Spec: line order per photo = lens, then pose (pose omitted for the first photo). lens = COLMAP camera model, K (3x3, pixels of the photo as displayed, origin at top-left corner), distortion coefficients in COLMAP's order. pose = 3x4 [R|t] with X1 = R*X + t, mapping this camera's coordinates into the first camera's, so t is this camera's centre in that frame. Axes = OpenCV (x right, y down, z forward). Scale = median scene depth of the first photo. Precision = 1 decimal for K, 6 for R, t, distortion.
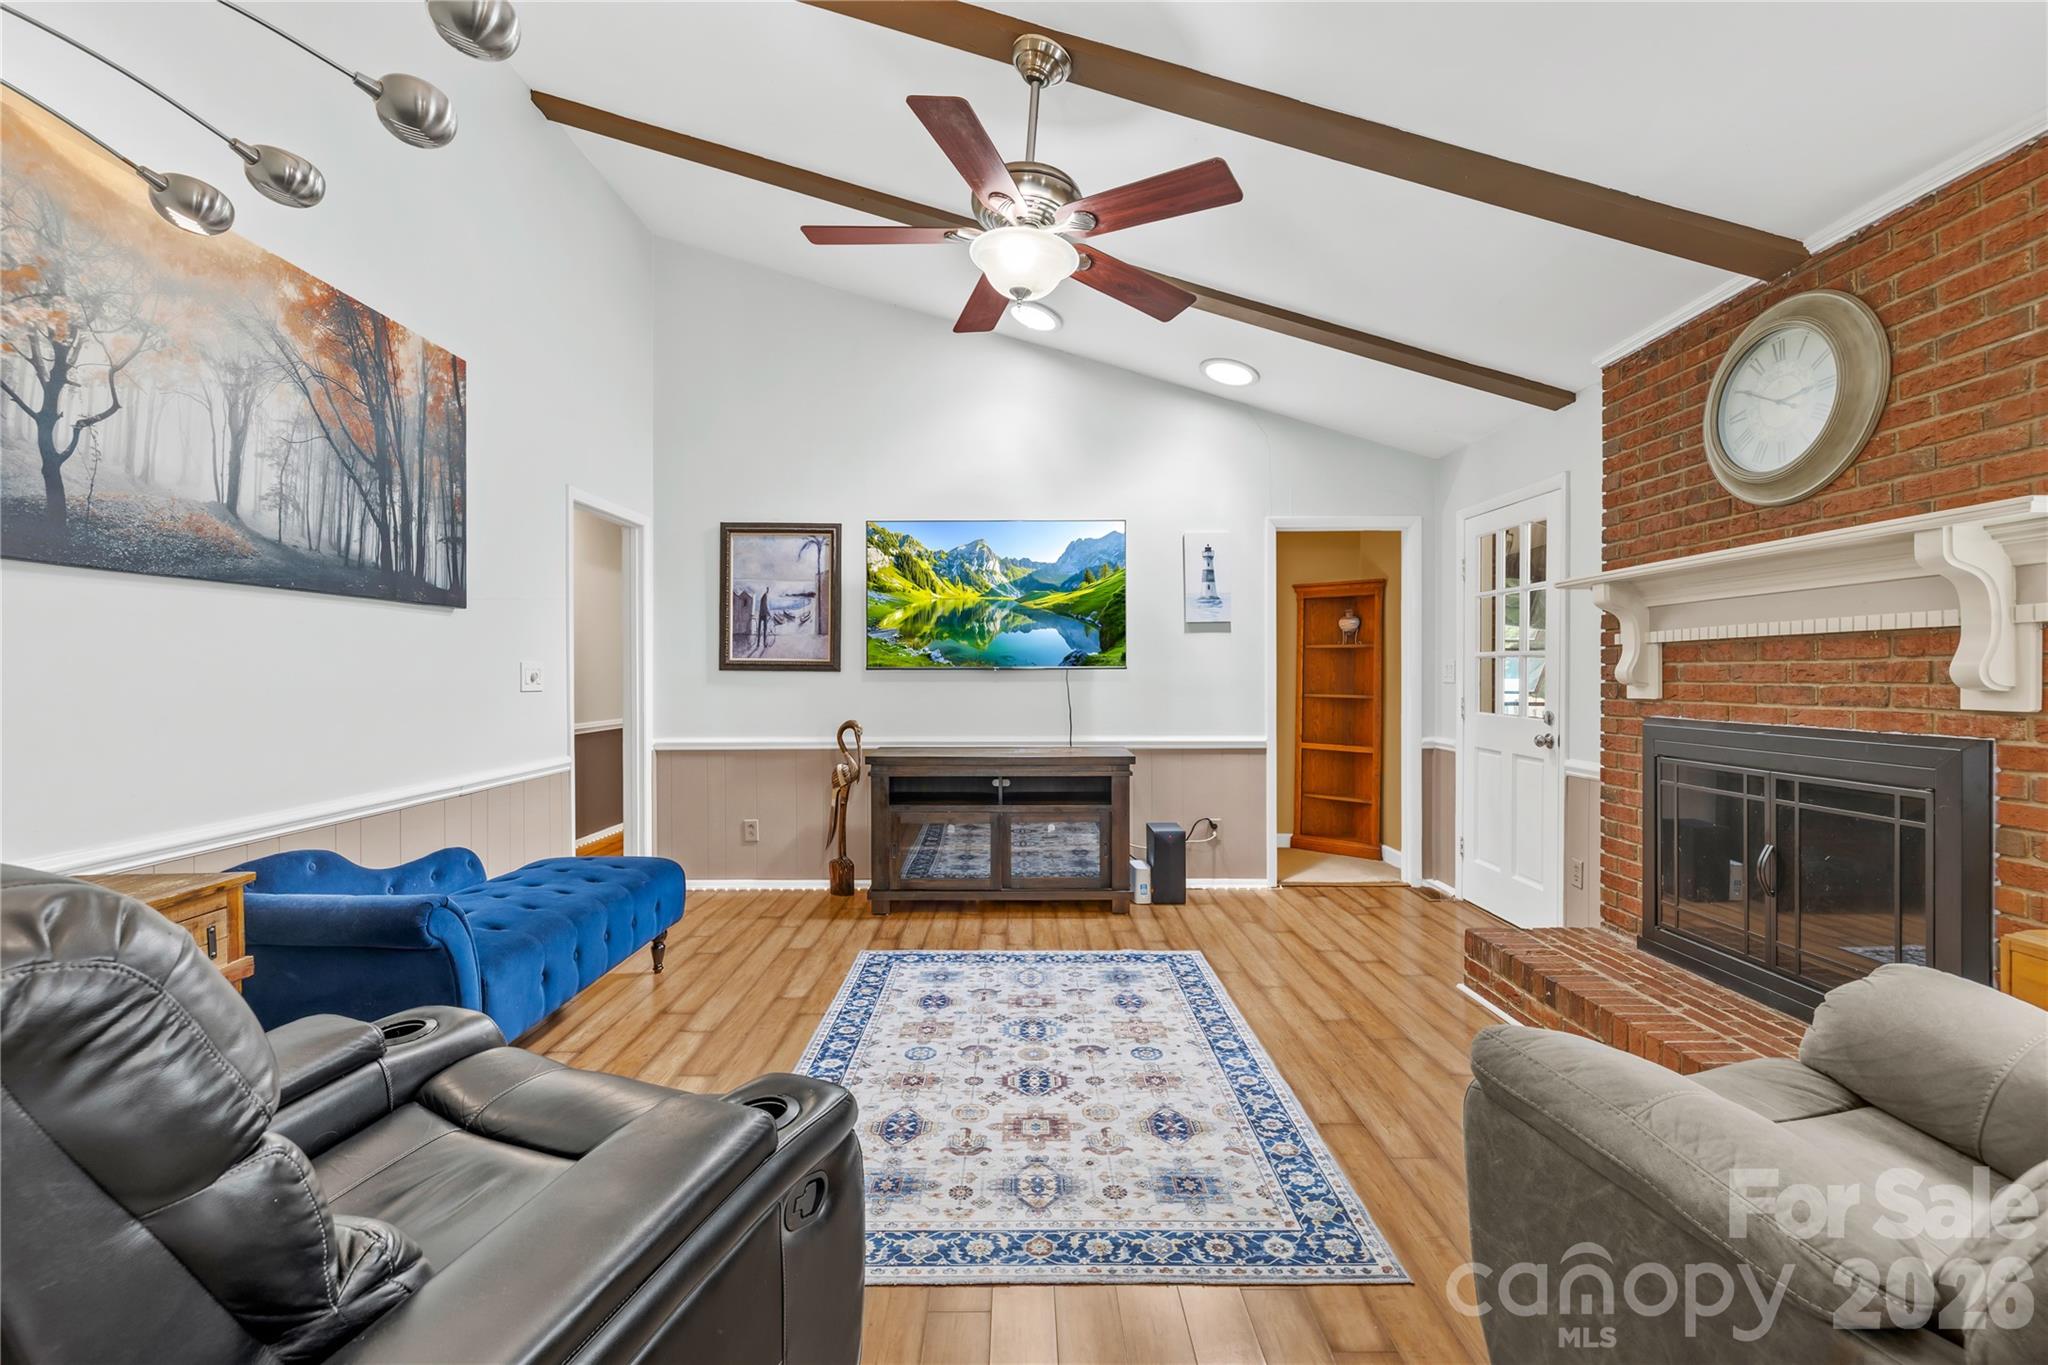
lens RADIAL K [[864.3, 0, 1001.7], [0, 864.3, 677.9], [0, 0, 1]] dist [0.000010, 0.000346]
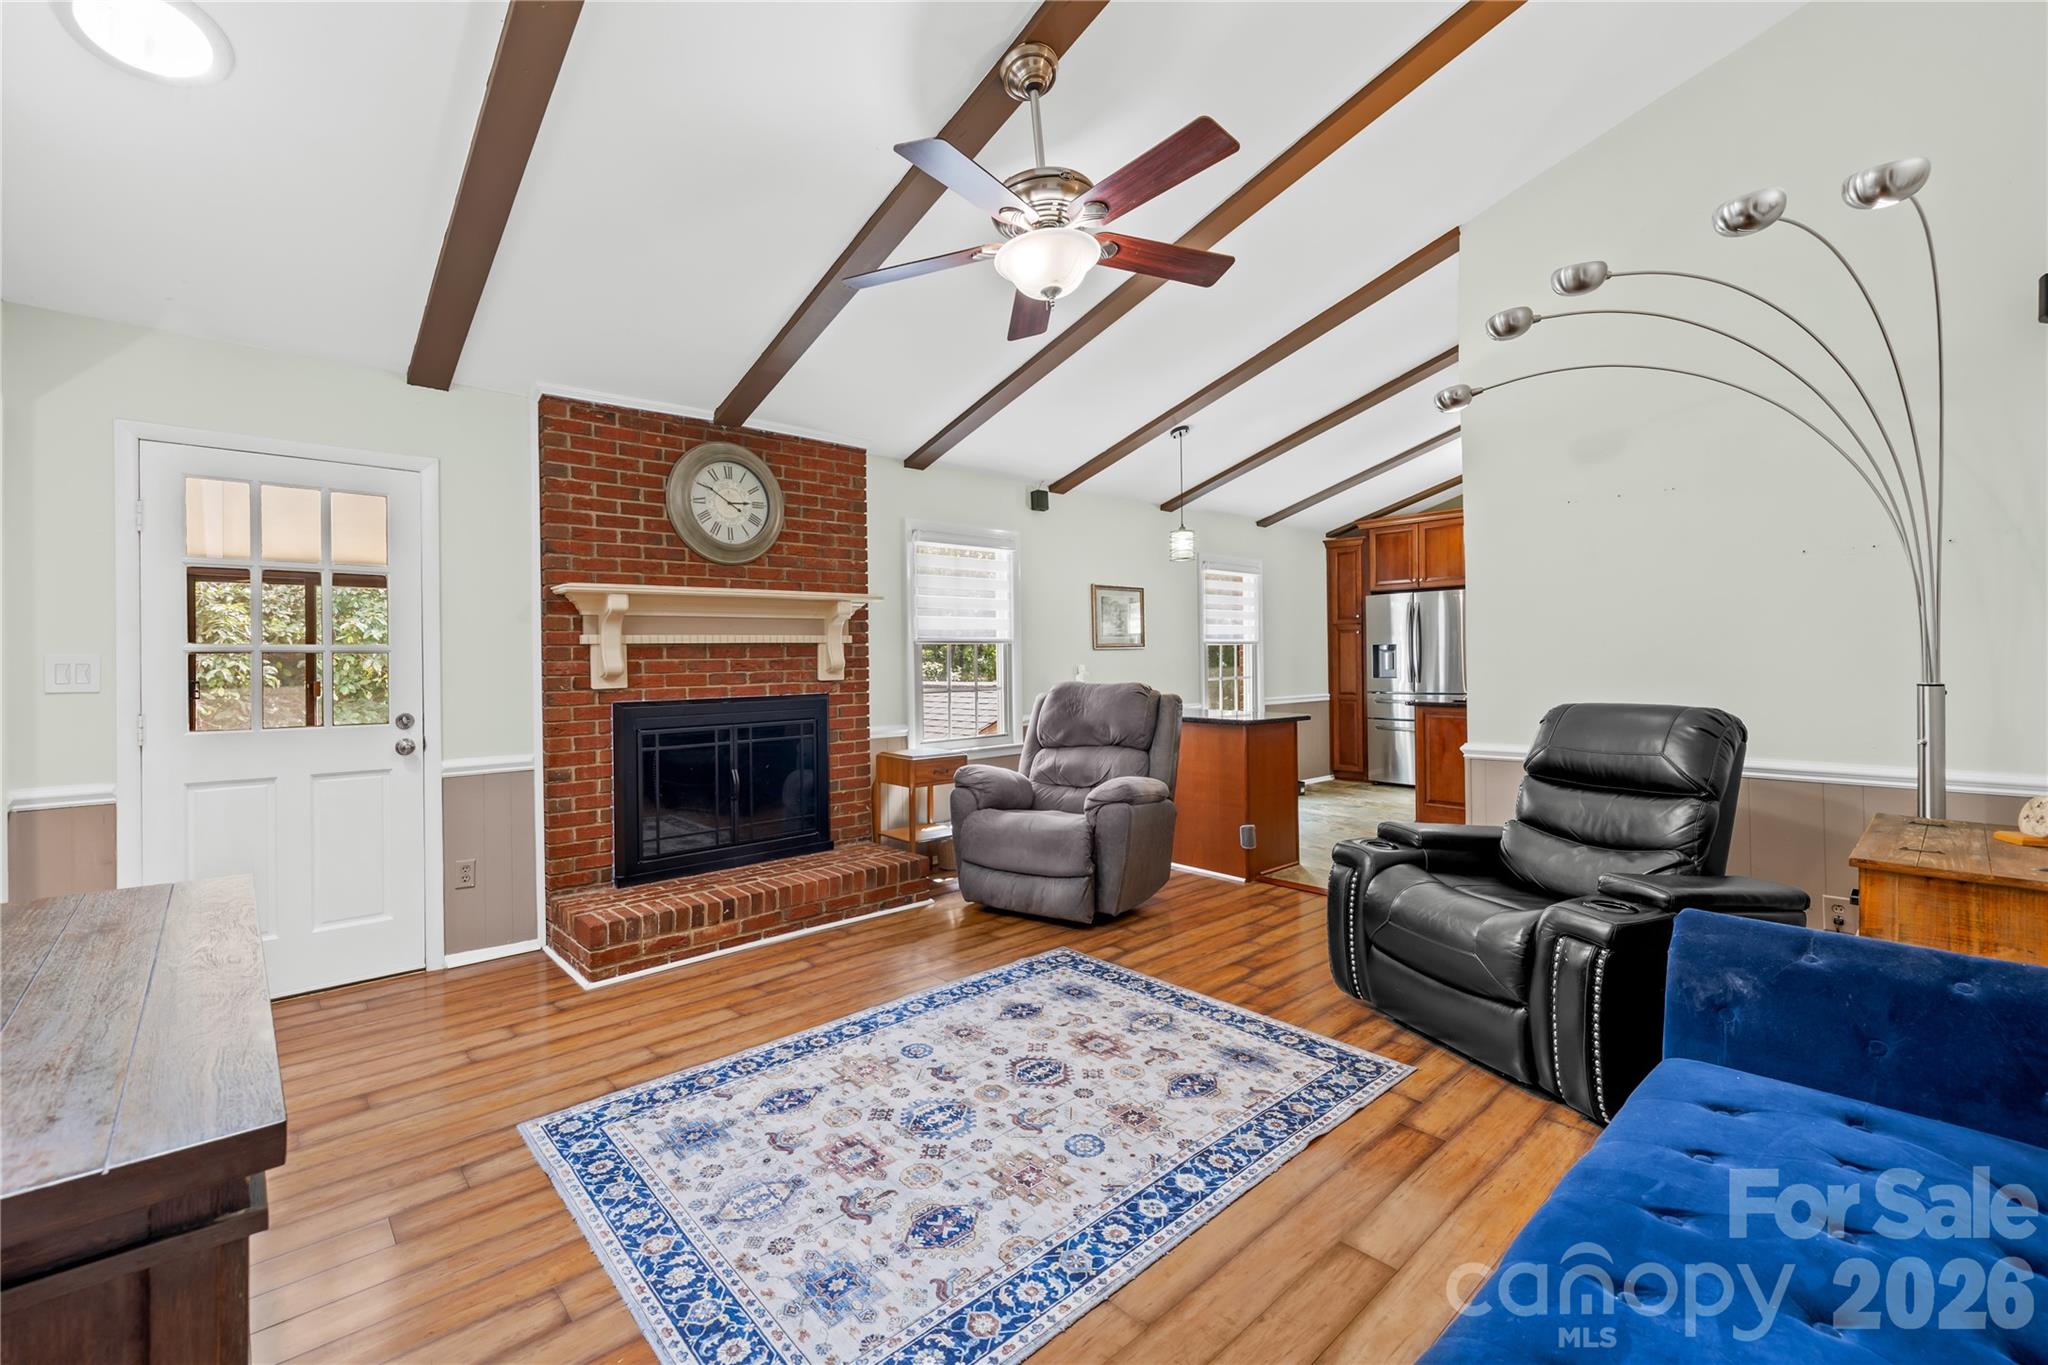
lens RADIAL K [[864.3, 0, 1025.0], [0, 864.3, 657.2], [0, 0, 1]] dist [0.000010, 0.000346]
pose [[-0.686976, 0.012698, 0.726569, -0.661974], [0.019932, 0.999800, 0.001373, -0.012004], [-0.726406, 0.015425, -0.687092, 1.644053]]
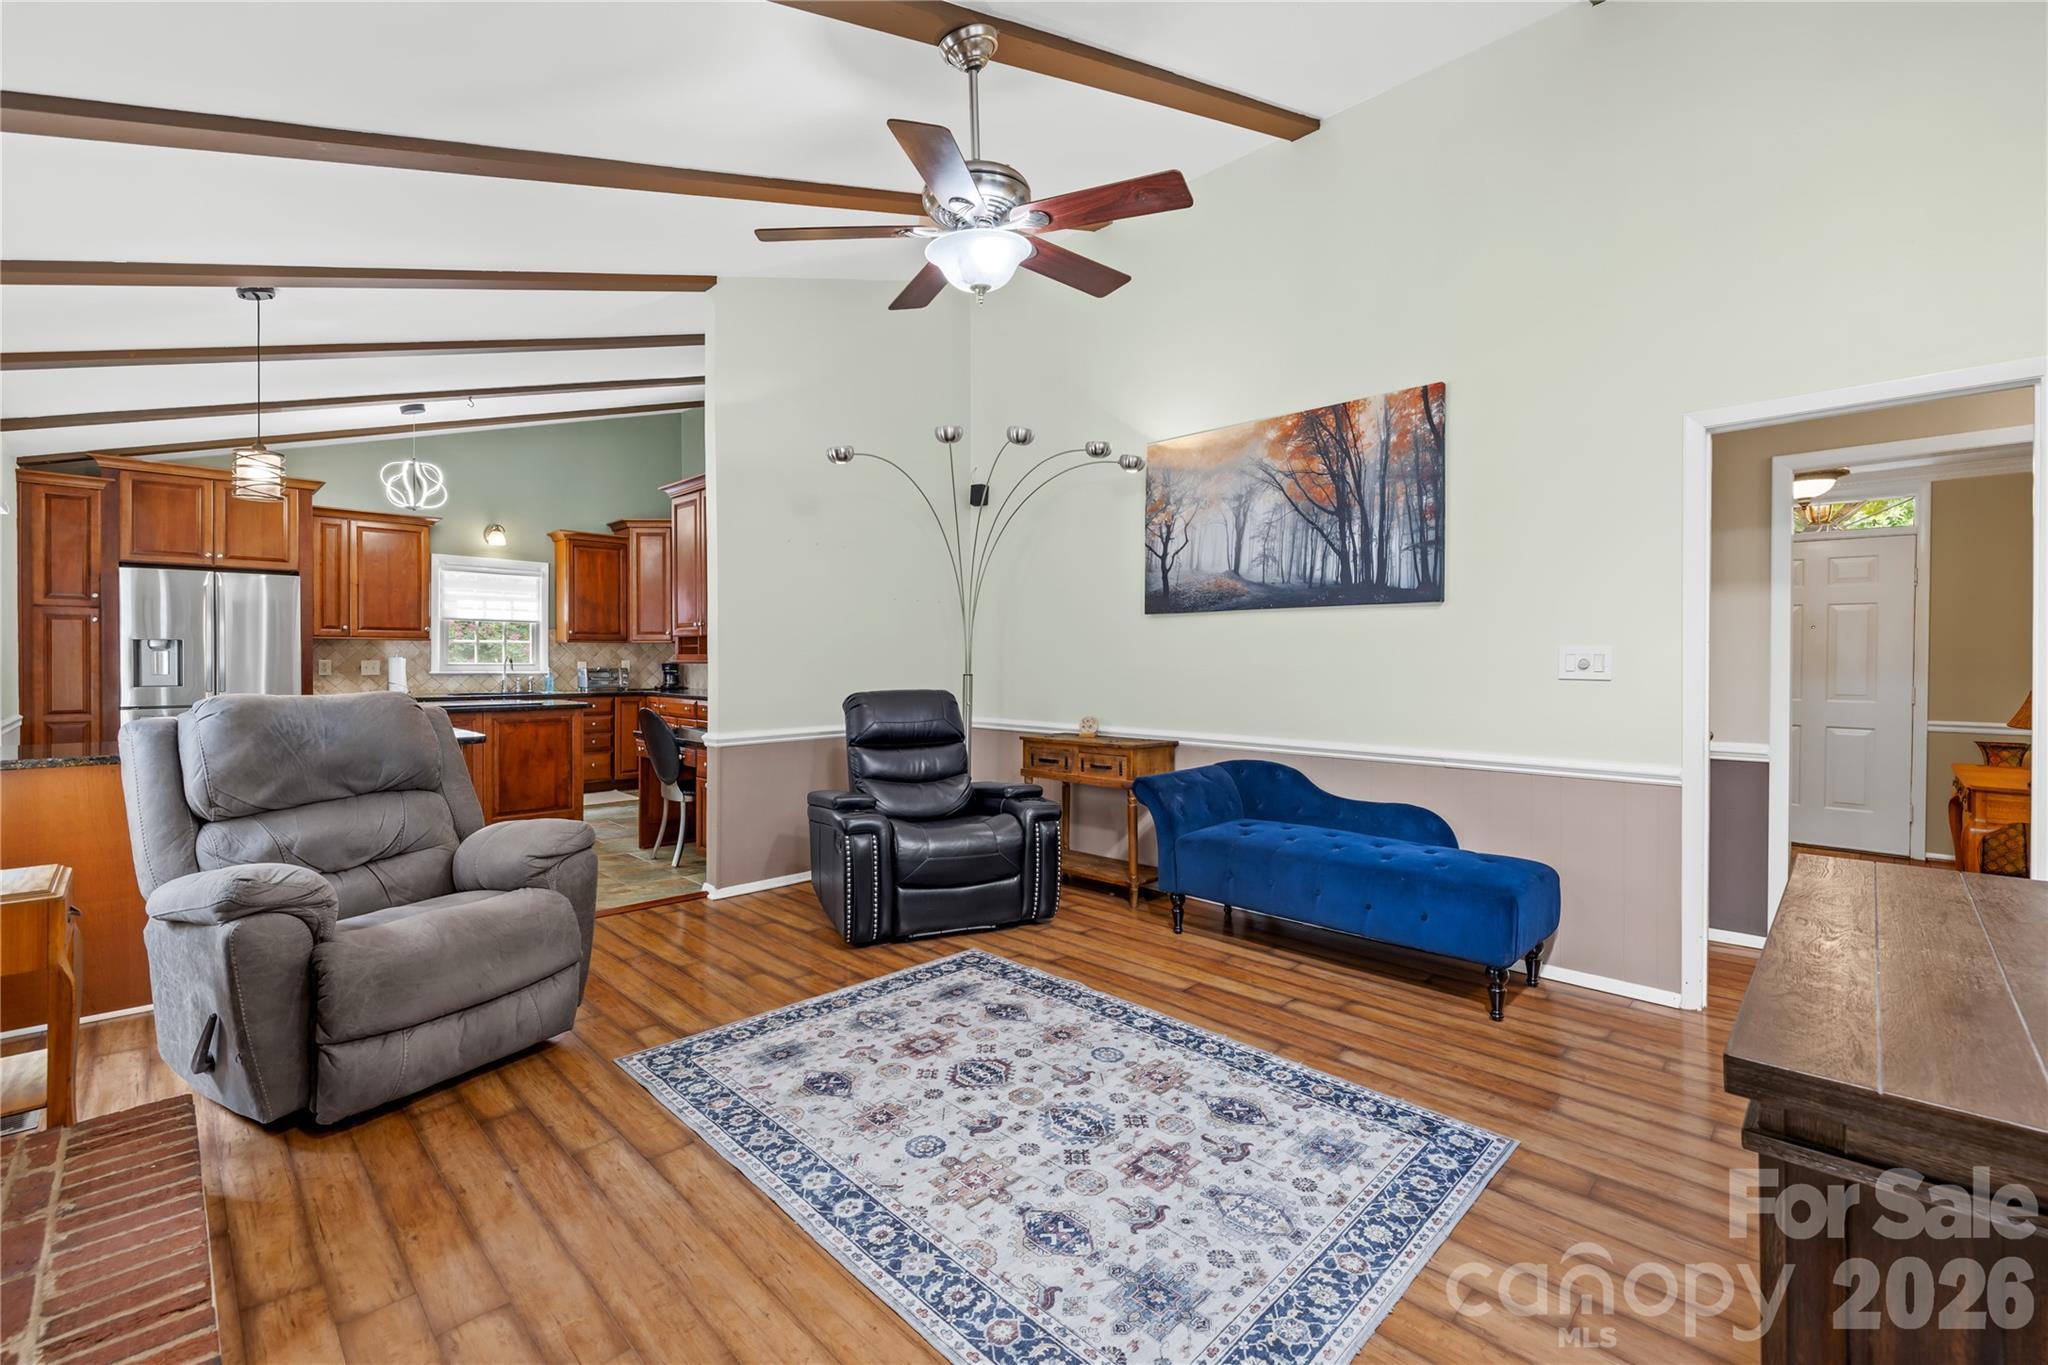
lens RADIAL K [[864.3, 0, 1005.0], [0, 864.3, 666.0], [0, 0, 1]] dist [0.000010, 0.000346]
pose [[-0.700087, 0.007332, -0.714020, 0.698818], [-0.006970, 0.999829, 0.017101, -0.013182], [0.714023, 0.016949, -0.699917, 1.655347]]
